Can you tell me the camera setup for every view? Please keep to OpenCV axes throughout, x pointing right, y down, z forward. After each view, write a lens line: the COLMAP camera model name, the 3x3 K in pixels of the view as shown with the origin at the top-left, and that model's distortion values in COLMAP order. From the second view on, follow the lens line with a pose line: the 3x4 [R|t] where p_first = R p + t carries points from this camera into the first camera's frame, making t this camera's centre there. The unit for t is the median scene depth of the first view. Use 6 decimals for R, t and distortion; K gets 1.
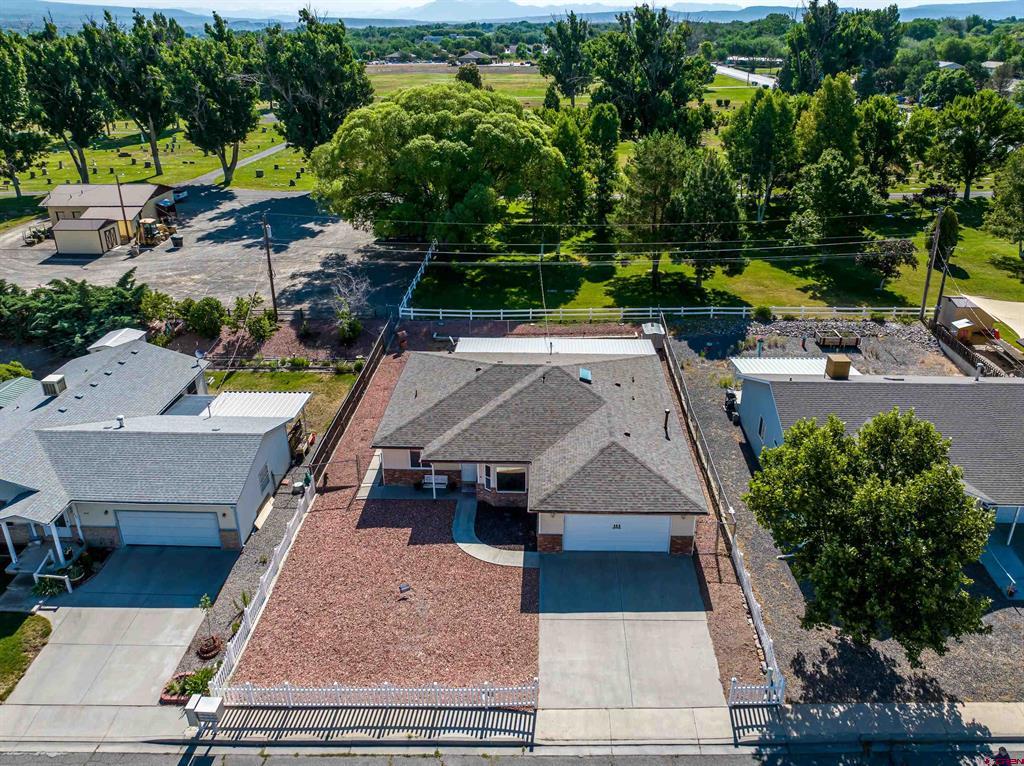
lens RADIAL K [[734.1, 0, 538.9], [0, 734.1, 357.8], [0, 0, 1]] dist [-0.032648, 0.004458]
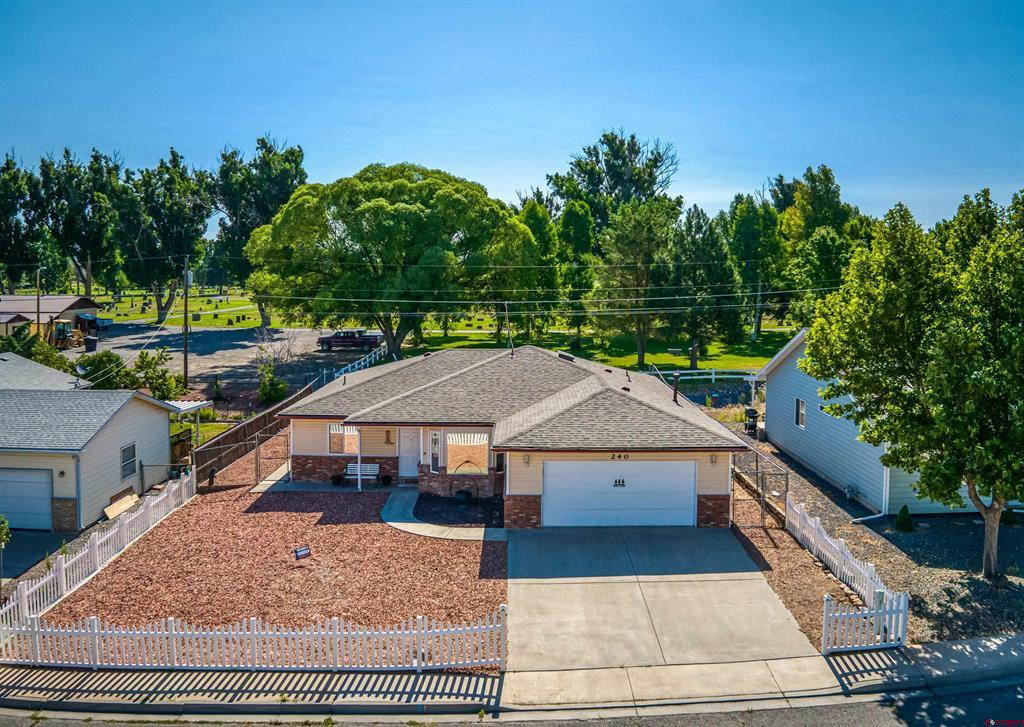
lens RADIAL K [[800.9, 0, 525.3], [0, 800.9, 345.9], [0, 0, 1]] dist [-0.101409, -0.006671]
pose [[0.999626, 0.000725, 0.027336, -0.002575], [0.008512, 0.941743, -0.336225, 0.315309], [-0.025987, 0.336332, 0.941385, 0.218913]]
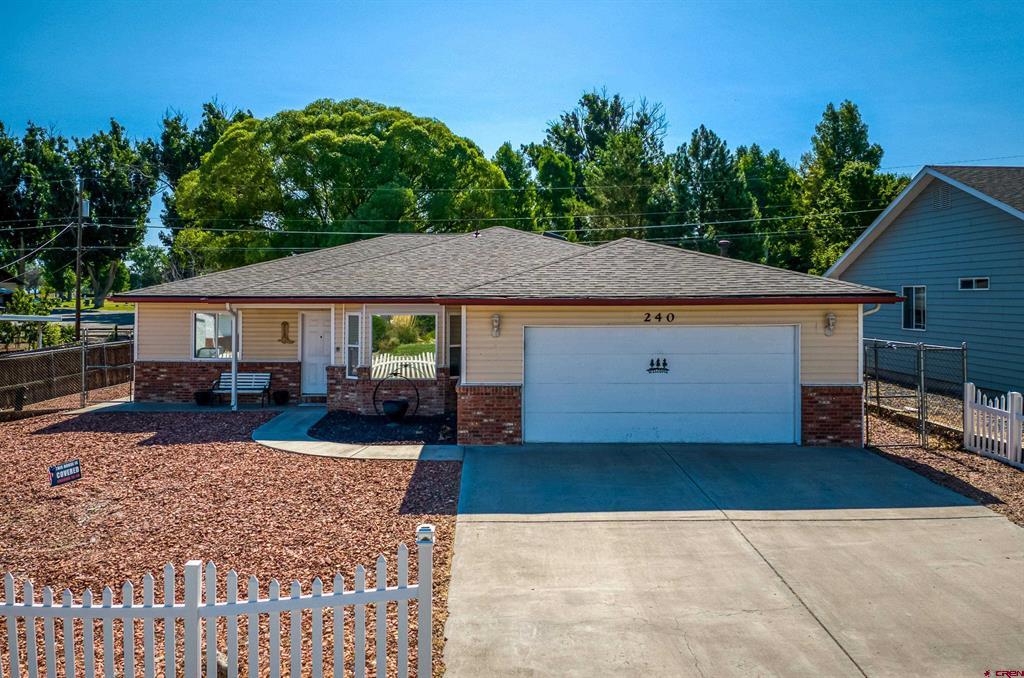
lens RADIAL K [[774.5, 0, 476.8], [0, 774.5, 335.8], [0, 0, 1]] dist [0.031656, -0.041272]
pose [[0.999992, -0.003103, -0.002324, 0.008277], [0.001990, 0.925362, -0.379081, 0.326470], [0.003327, 0.379073, 0.925361, 0.530769]]
